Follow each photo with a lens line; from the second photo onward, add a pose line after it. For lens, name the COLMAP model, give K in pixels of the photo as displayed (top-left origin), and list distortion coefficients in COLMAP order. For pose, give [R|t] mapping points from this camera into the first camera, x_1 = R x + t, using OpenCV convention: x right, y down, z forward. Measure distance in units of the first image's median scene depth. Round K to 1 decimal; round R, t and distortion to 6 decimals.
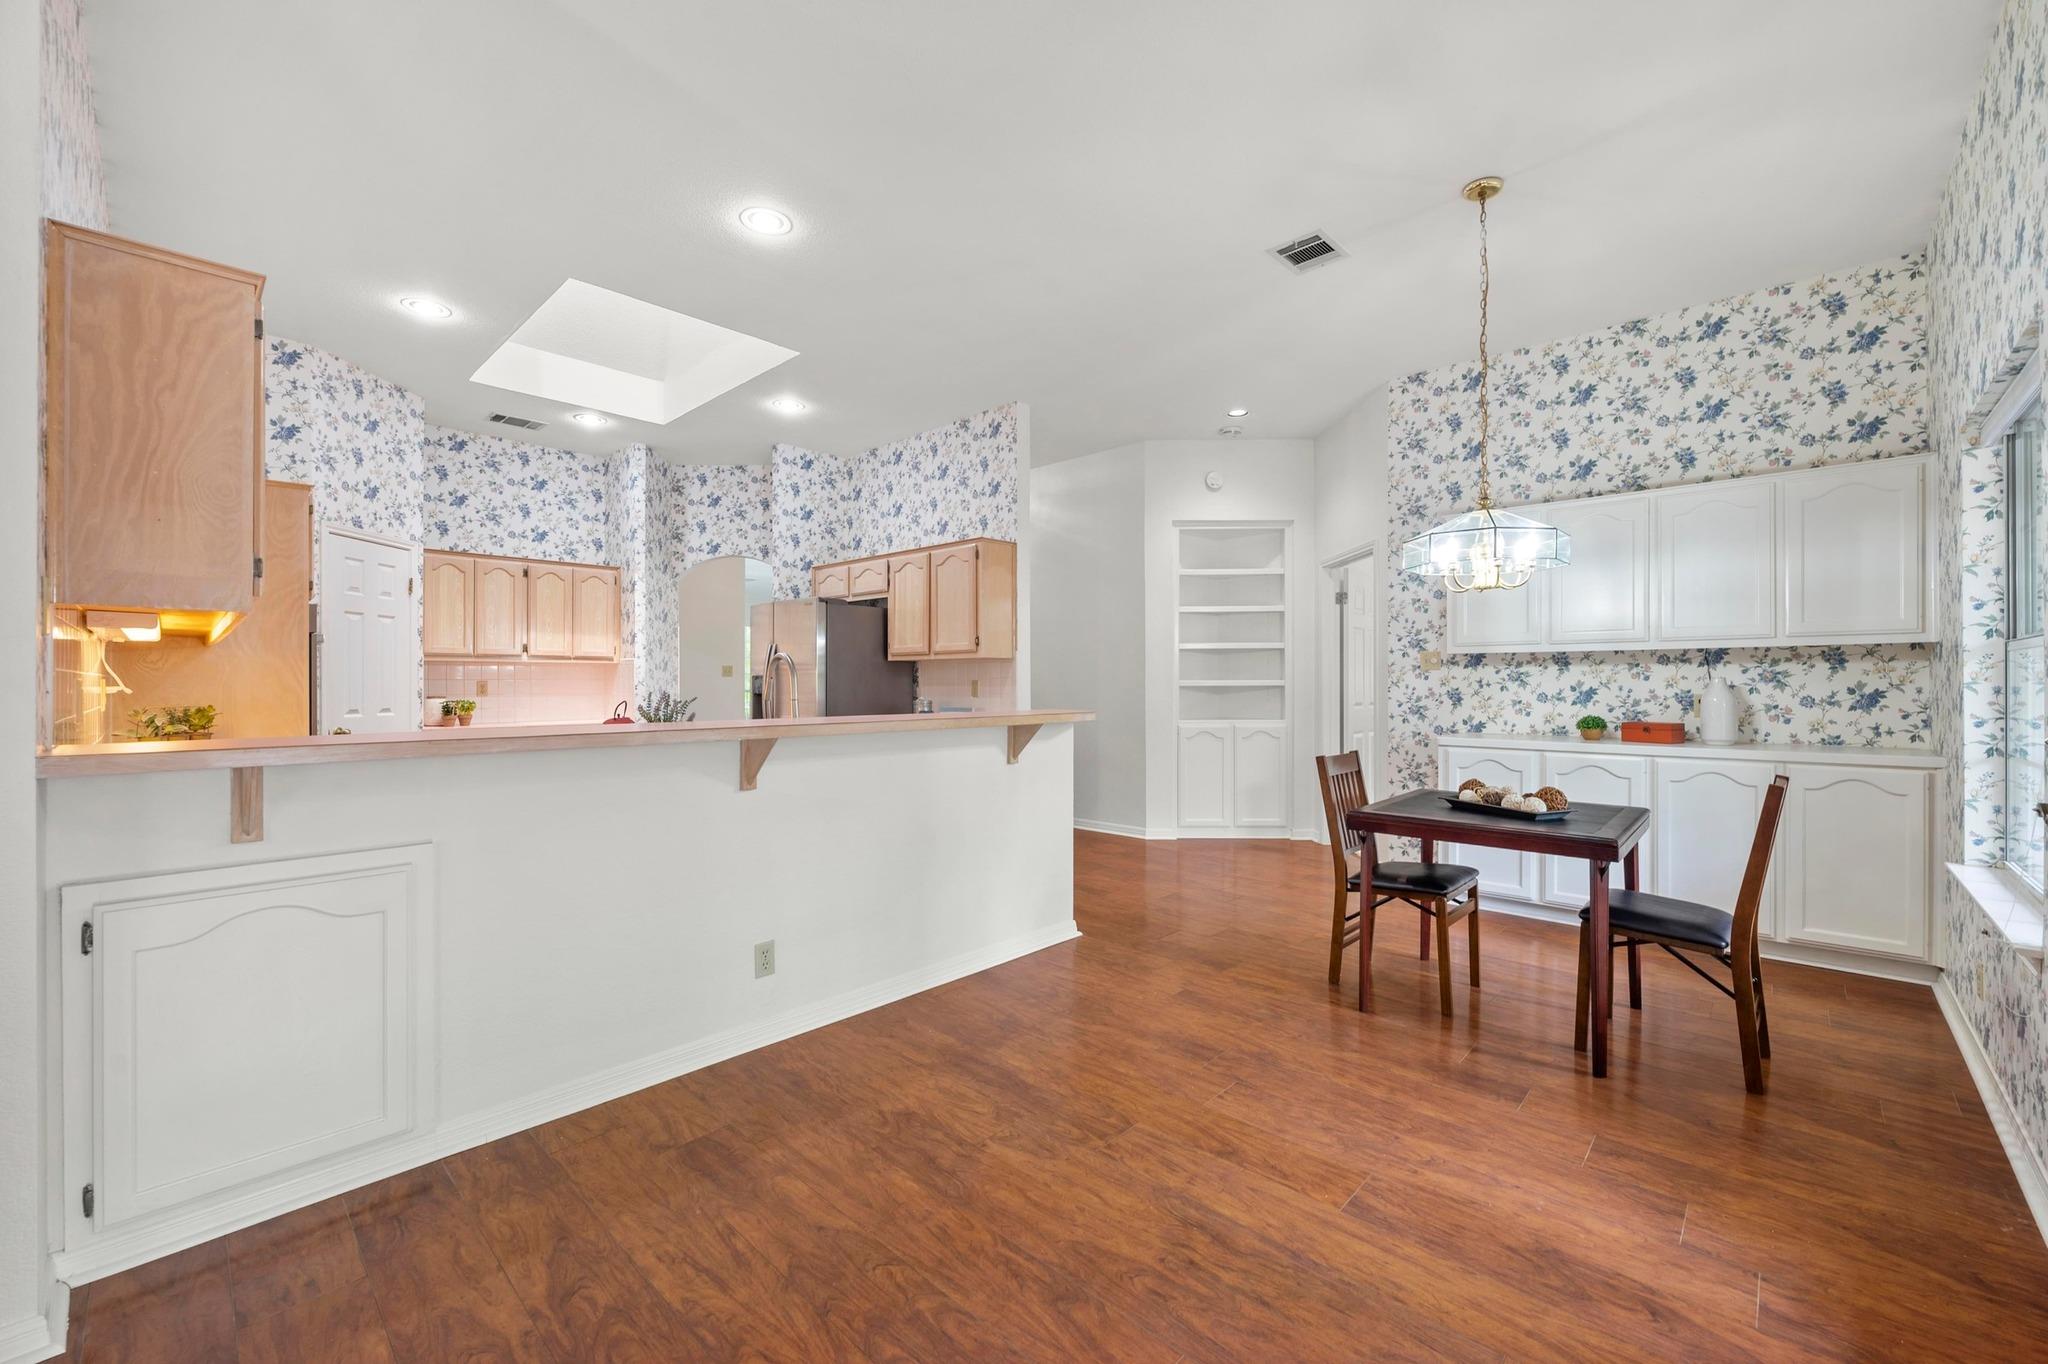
lens RADIAL K [[817.5, 0, 1022.9], [0, 817.5, 682.9], [0, 0, 1]] dist [-0.008004, 0.001100]
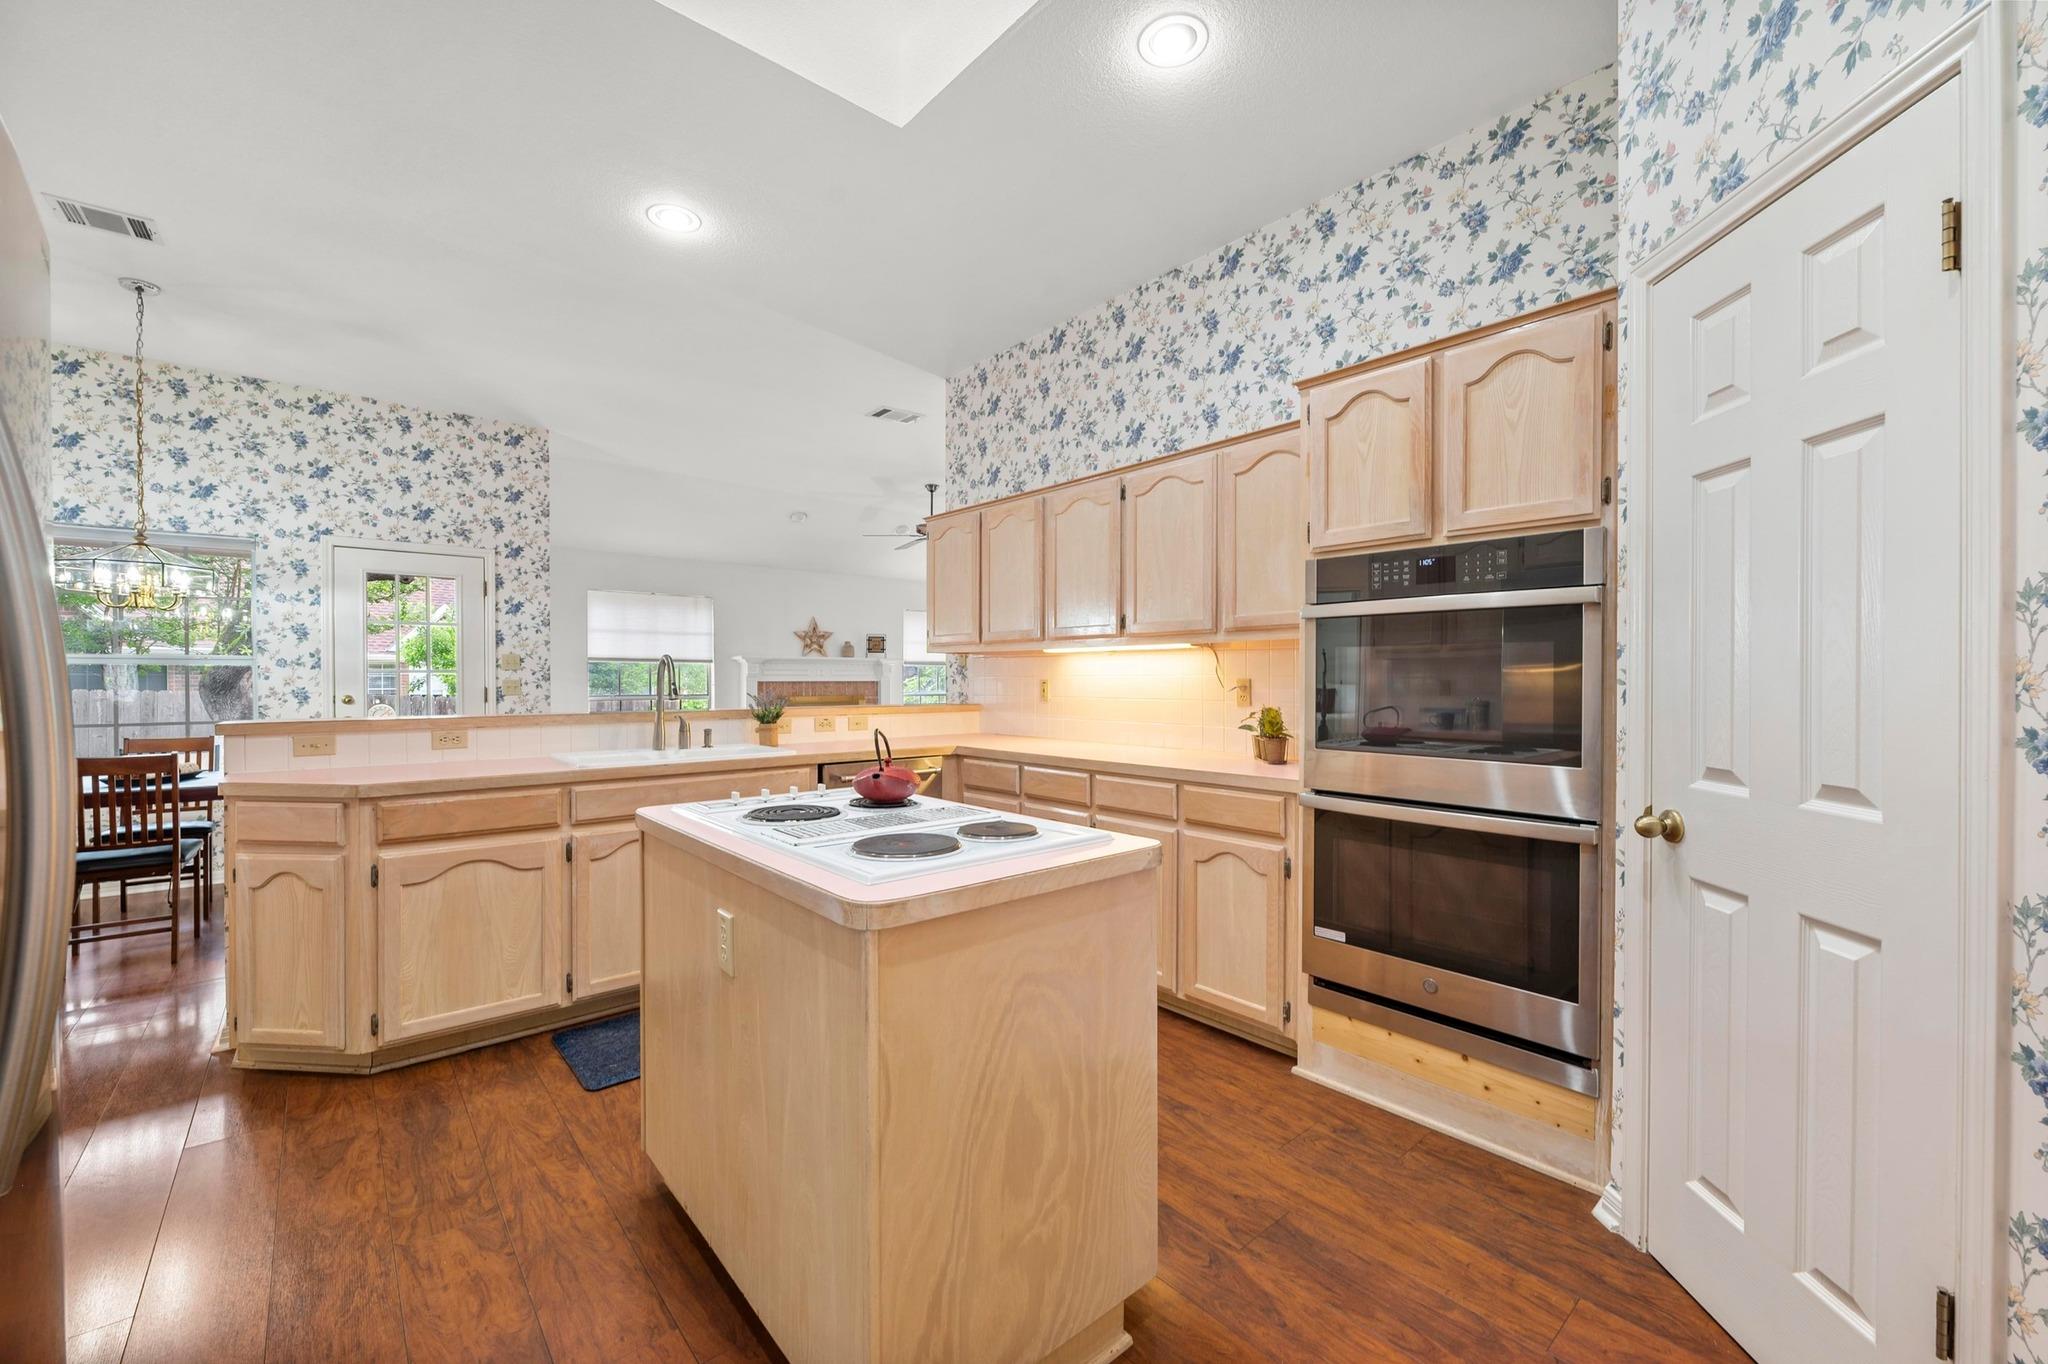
lens RADIAL K [[817.5, 0, 1017.8], [0, 817.5, 684.2], [0, 0, 1]] dist [-0.008004, 0.001100]
pose [[-0.994327, 0.000210, 0.106369, -0.491306], [0.001008, 0.999972, 0.007453, -0.003130], [-0.106364, 0.007518, -0.994299, 1.144438]]
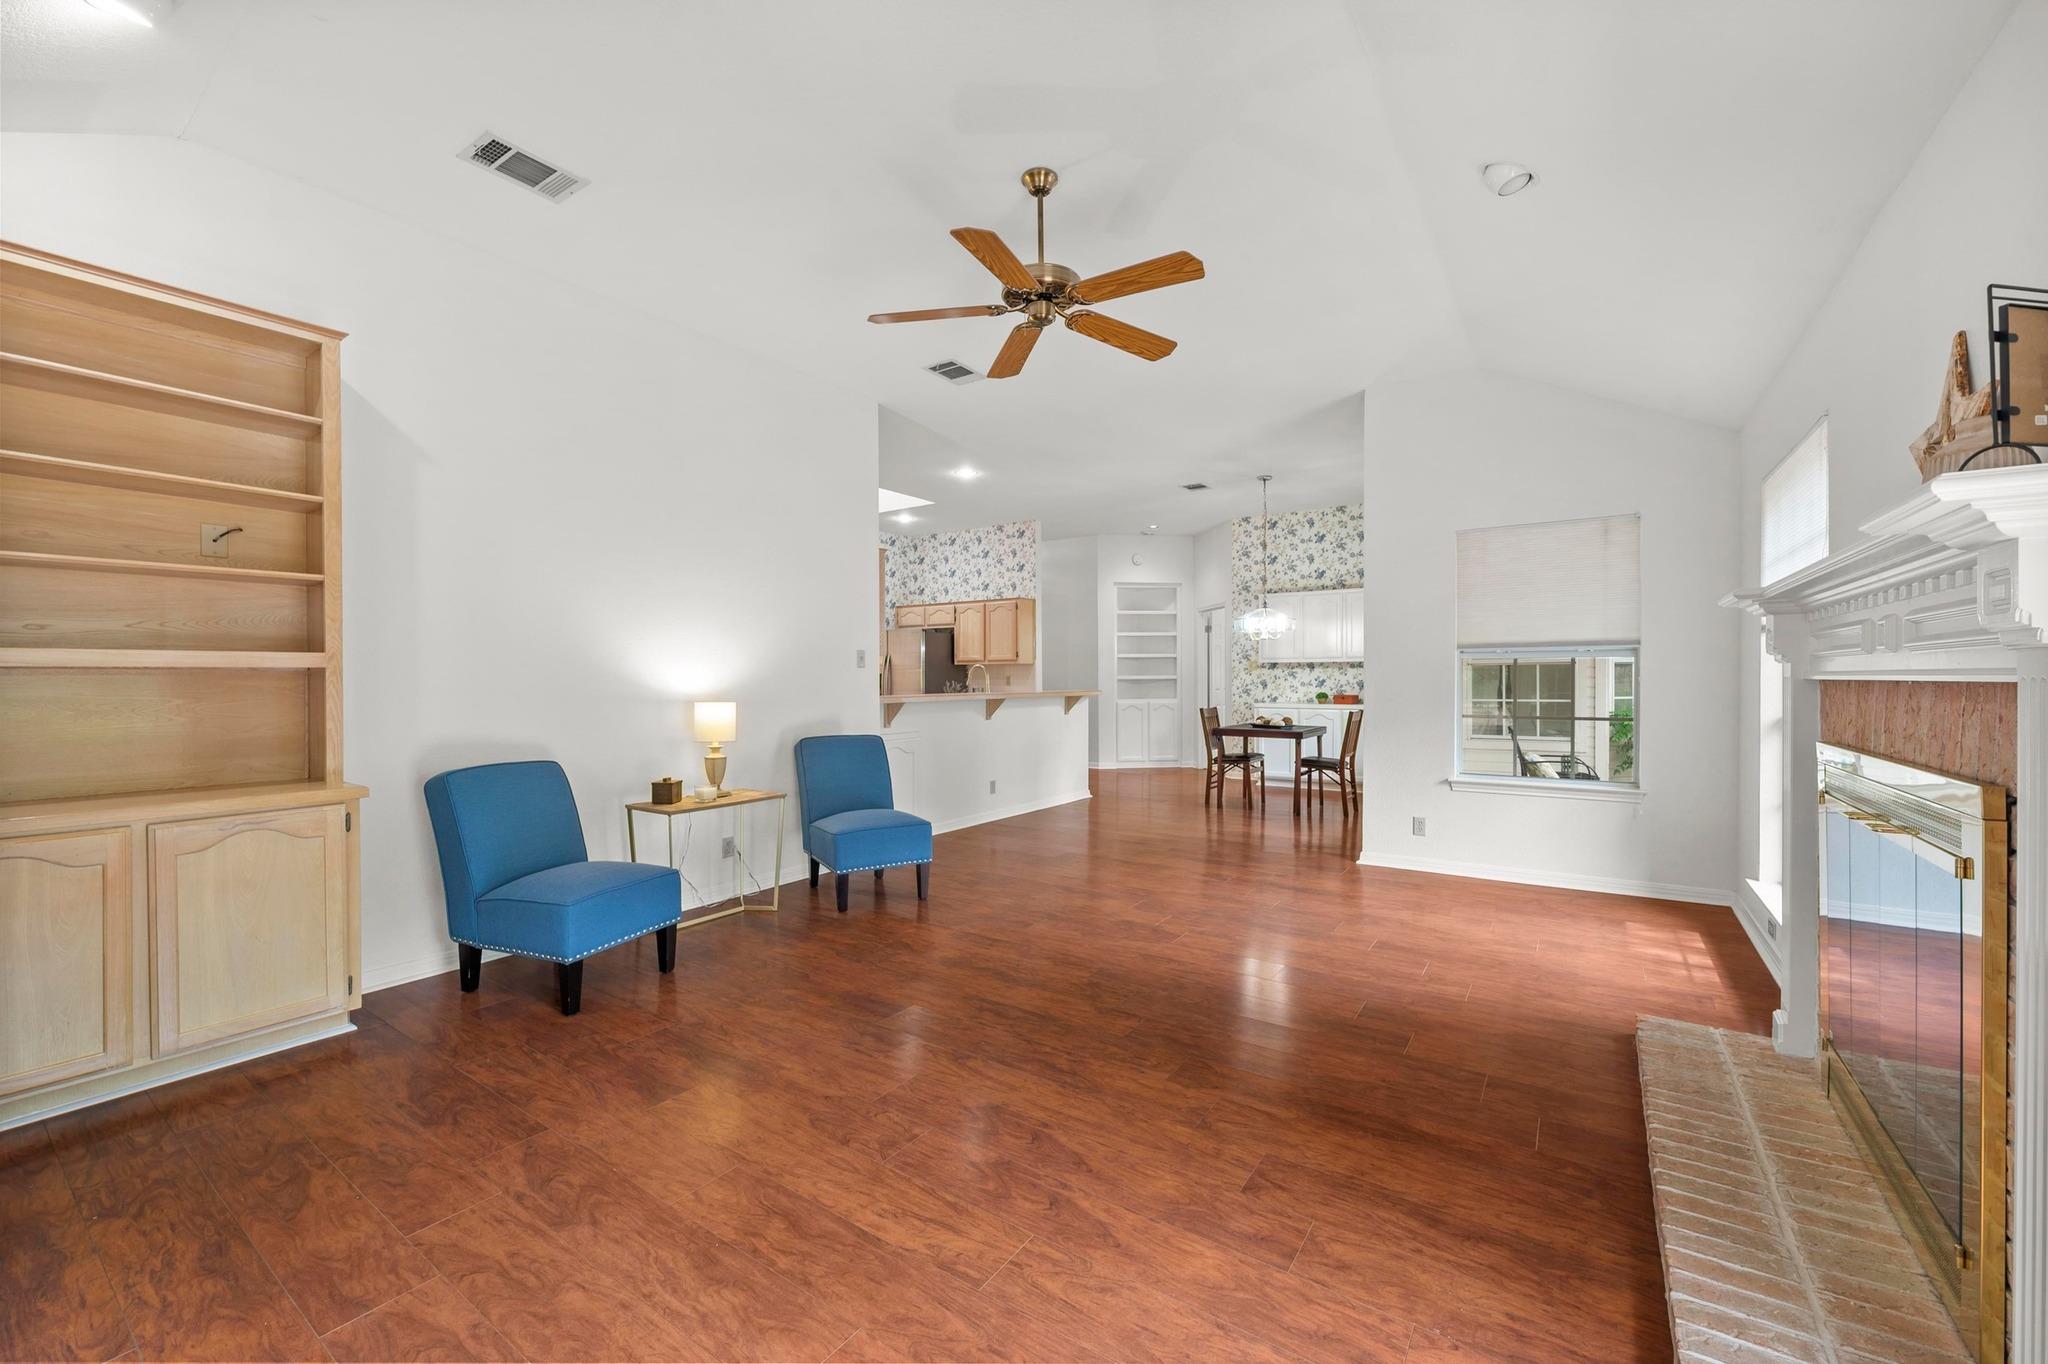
lens RADIAL K [[817.5, 0, 1027.0], [0, 817.5, 676.1], [0, 0, 1]] dist [-0.008004, 0.001100]
pose [[0.987509, -0.001504, 0.157556, -0.297242], [0.002045, 0.999993, -0.003275, 0.002521], [-0.157549, 0.003556, 0.987505, -0.736083]]
